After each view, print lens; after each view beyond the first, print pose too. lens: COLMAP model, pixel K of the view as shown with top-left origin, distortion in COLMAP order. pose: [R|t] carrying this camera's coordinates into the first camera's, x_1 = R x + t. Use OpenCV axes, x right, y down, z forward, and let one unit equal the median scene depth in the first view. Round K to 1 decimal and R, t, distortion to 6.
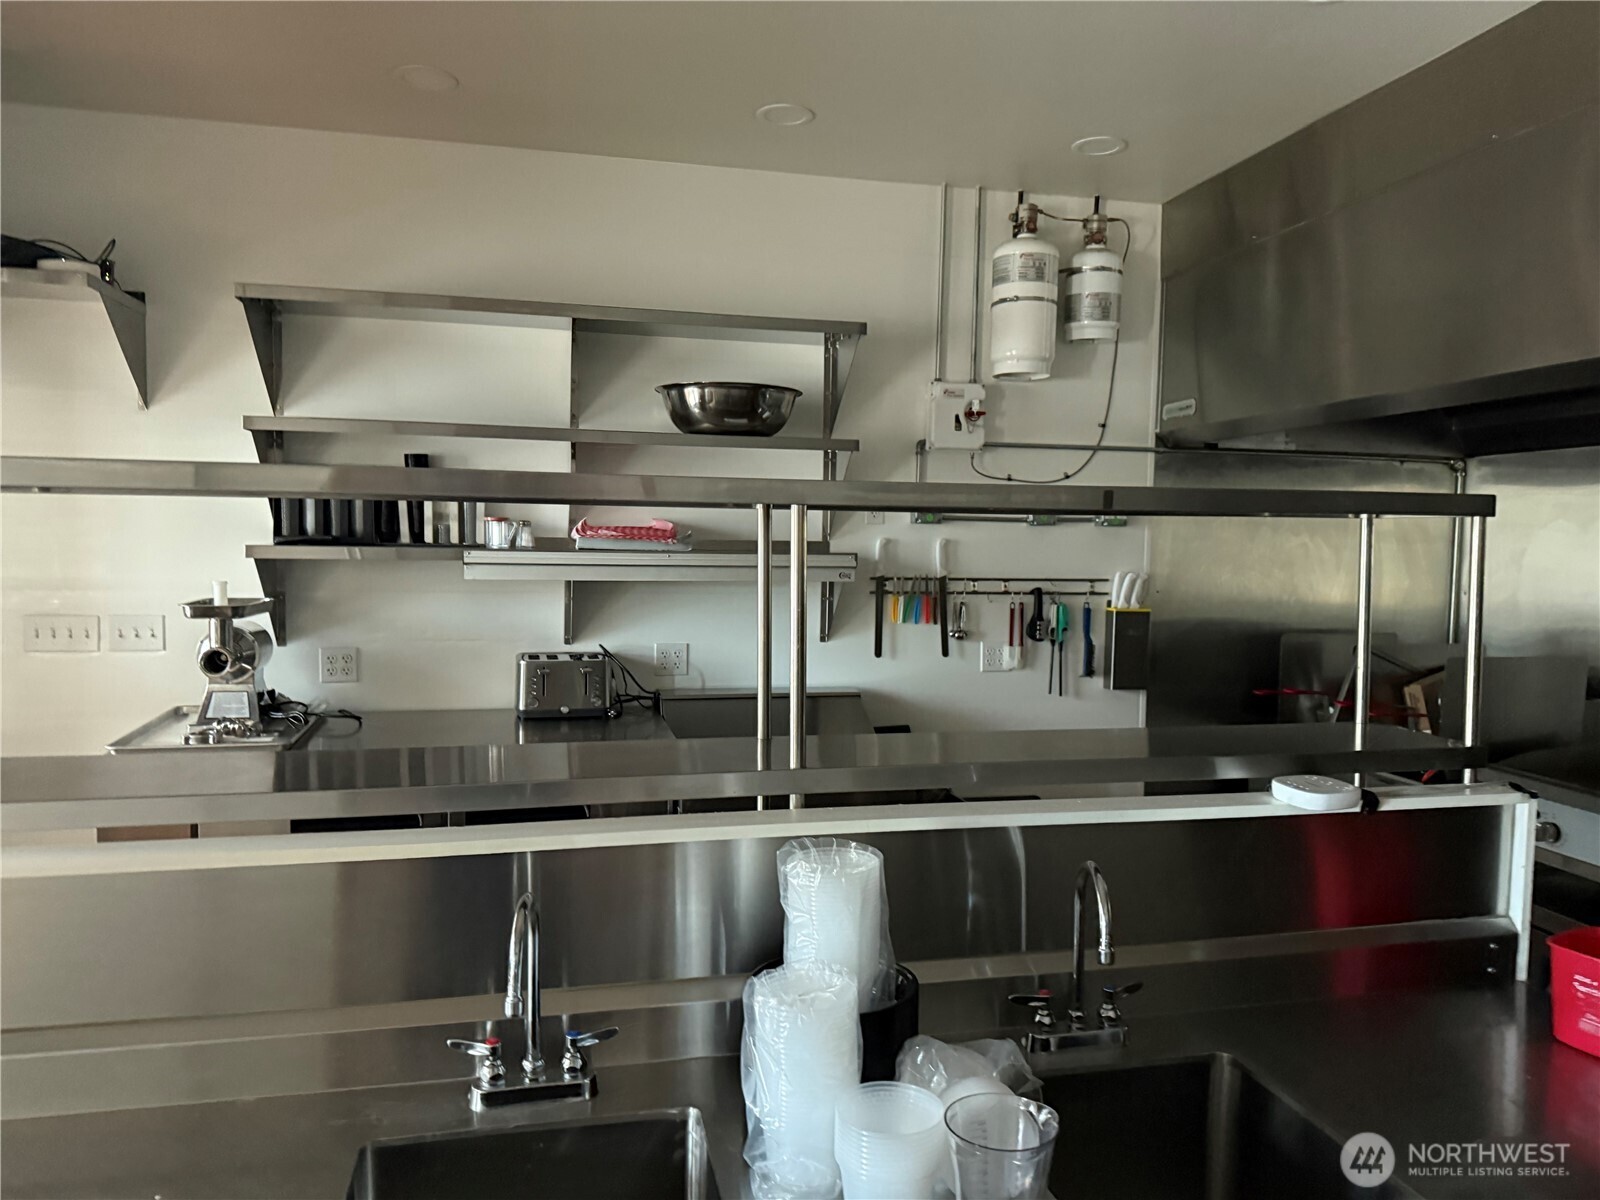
lens RADIAL K [[1138.5, 0, 800.0], [0, 1138.5, 600.0], [0, 0, 1]] dist [0.023789, -0.049919]
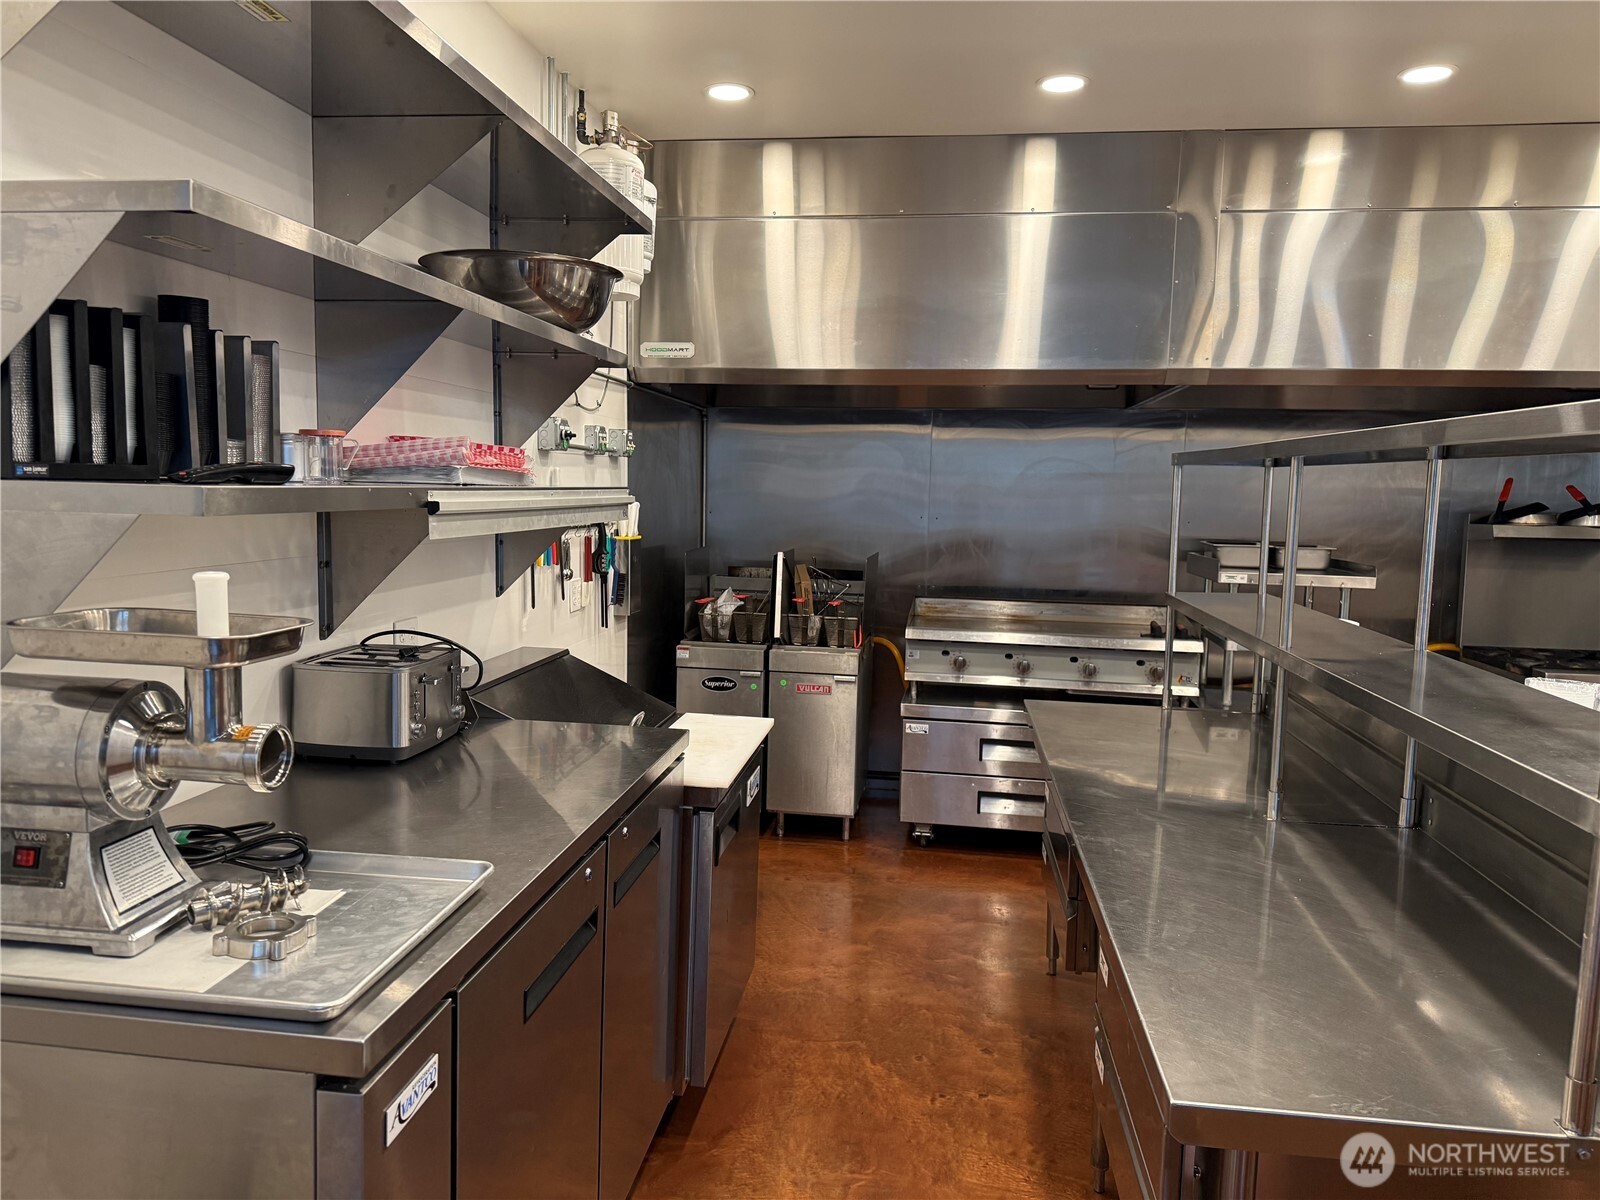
lens RADIAL K [[1138.5, 0, 800.0], [0, 1138.5, 600.0], [0, 0, 1]] dist [0.023789, -0.049919]
pose [[0.352565, -0.097273, 0.930718, -0.654912], [0.028167, 0.995235, 0.093345, -0.030919], [-0.935363, -0.006694, 0.353625, 0.516028]]
